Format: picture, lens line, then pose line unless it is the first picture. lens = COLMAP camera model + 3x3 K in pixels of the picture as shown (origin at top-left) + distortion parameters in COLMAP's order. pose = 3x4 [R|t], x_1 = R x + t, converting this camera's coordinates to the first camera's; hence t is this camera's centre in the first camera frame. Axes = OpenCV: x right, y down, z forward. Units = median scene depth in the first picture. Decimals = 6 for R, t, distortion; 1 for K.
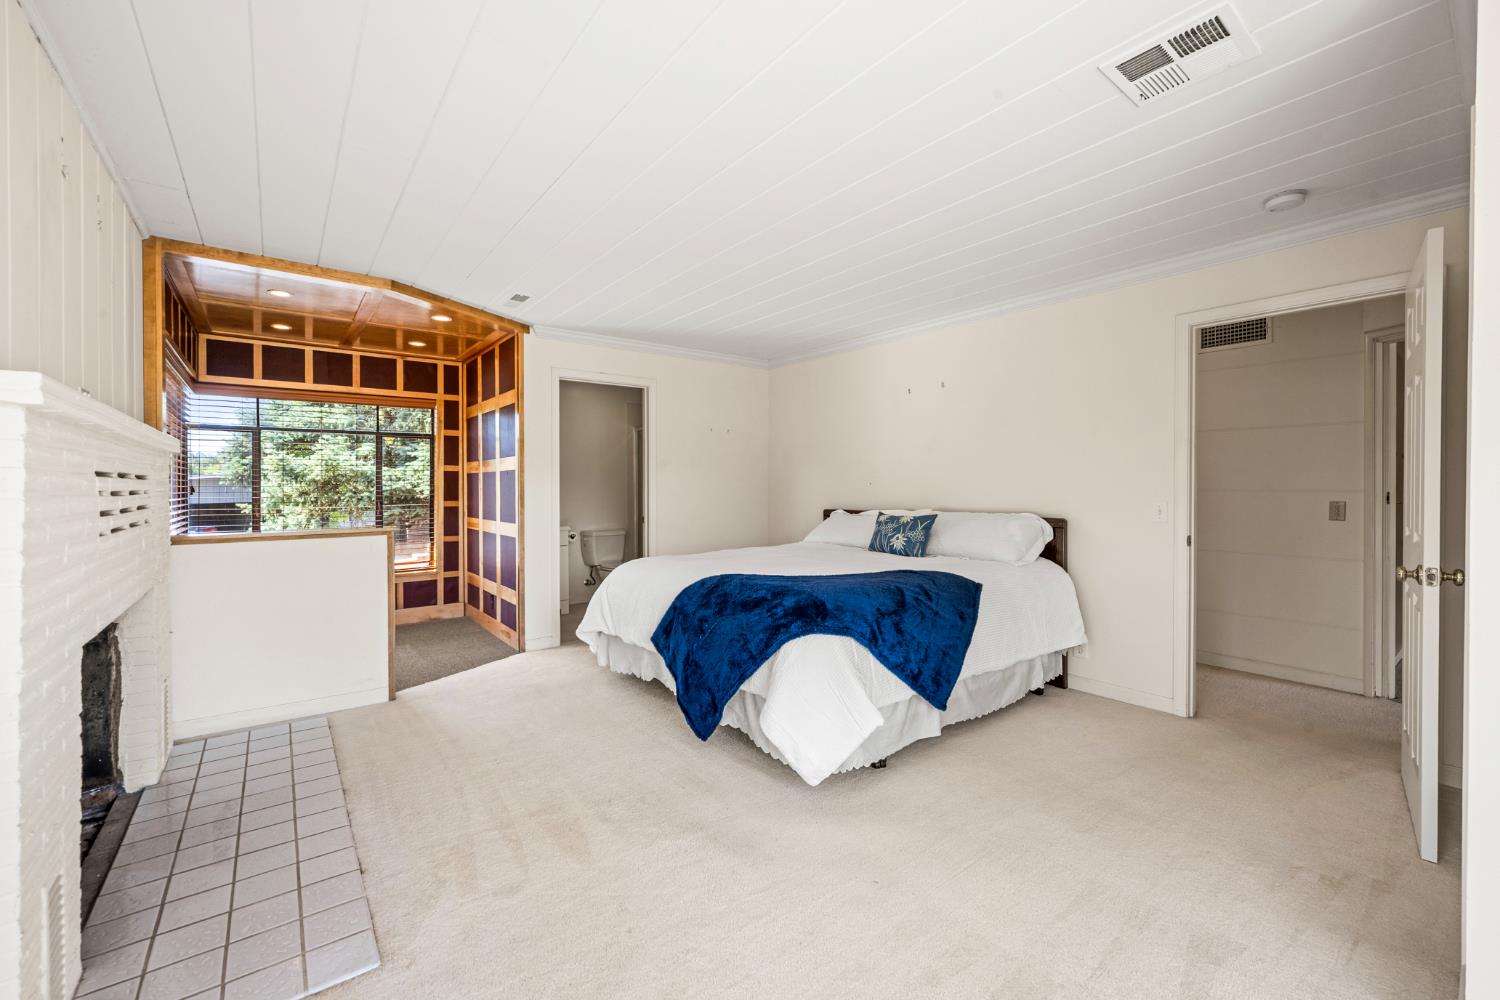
lens RADIAL K [[613.2, 0, 750.0], [0, 613.2, 500.0], [0, 0, 1]] dist [-0.000278, -0.000030]
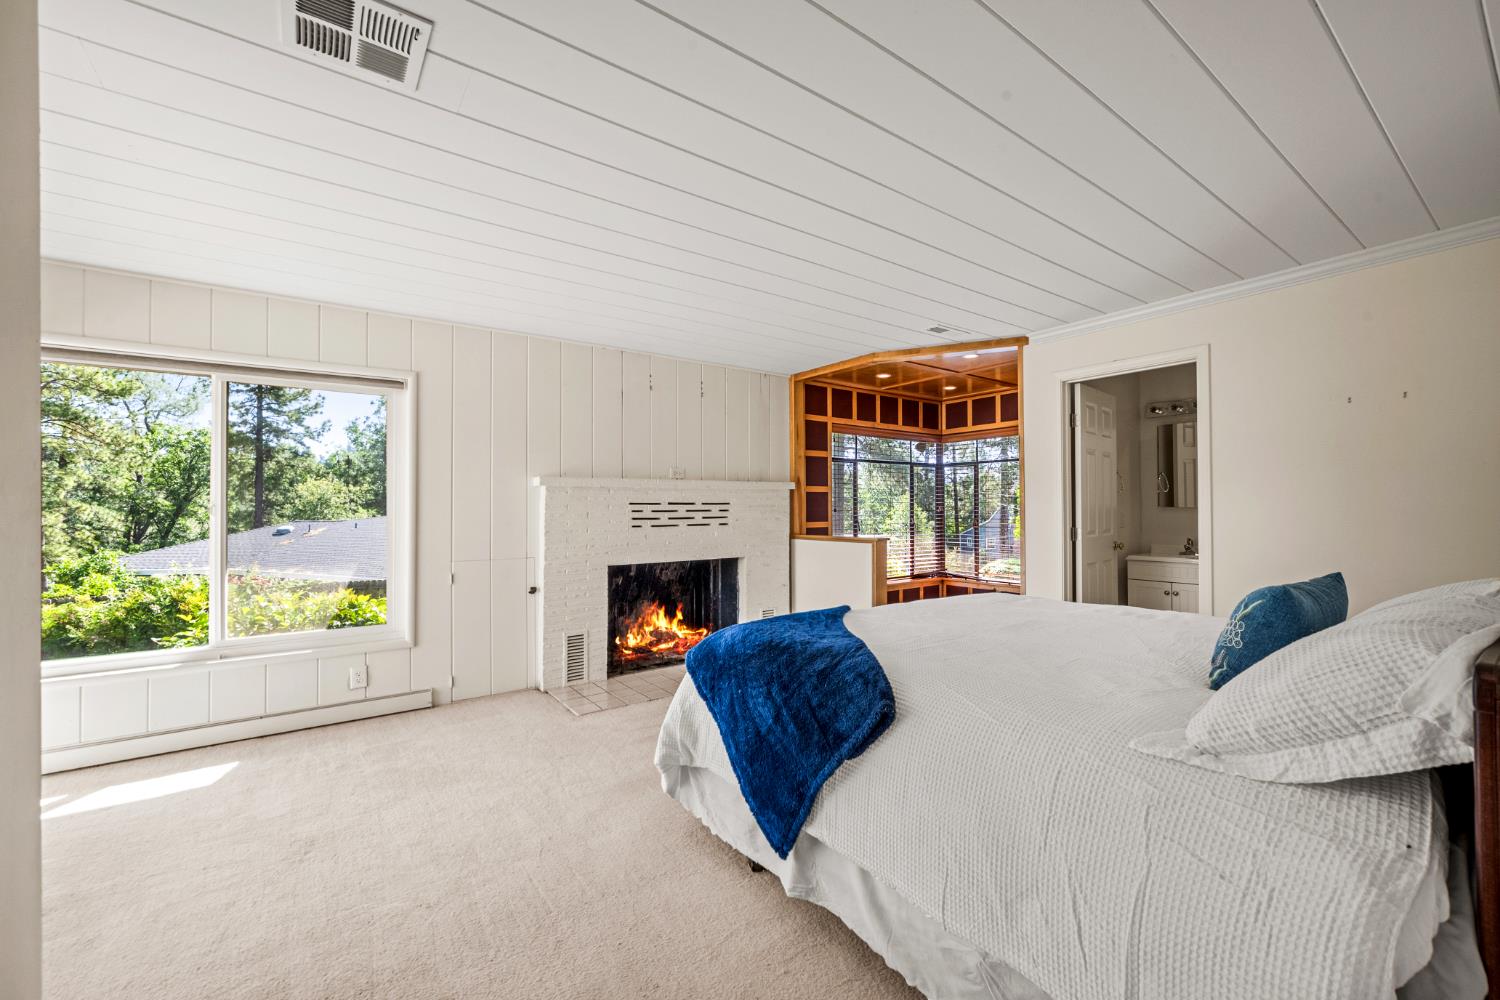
lens RADIAL K [[613.2, 0, 750.0], [0, 613.2, 500.0], [0, 0, 1]] dist [-0.000278, -0.000030]
pose [[-0.026766, -0.003100, -0.999637, 0.728045], [-0.028298, 0.999597, -0.002342, -0.020636], [0.999241, 0.028225, -0.026843, 0.745250]]
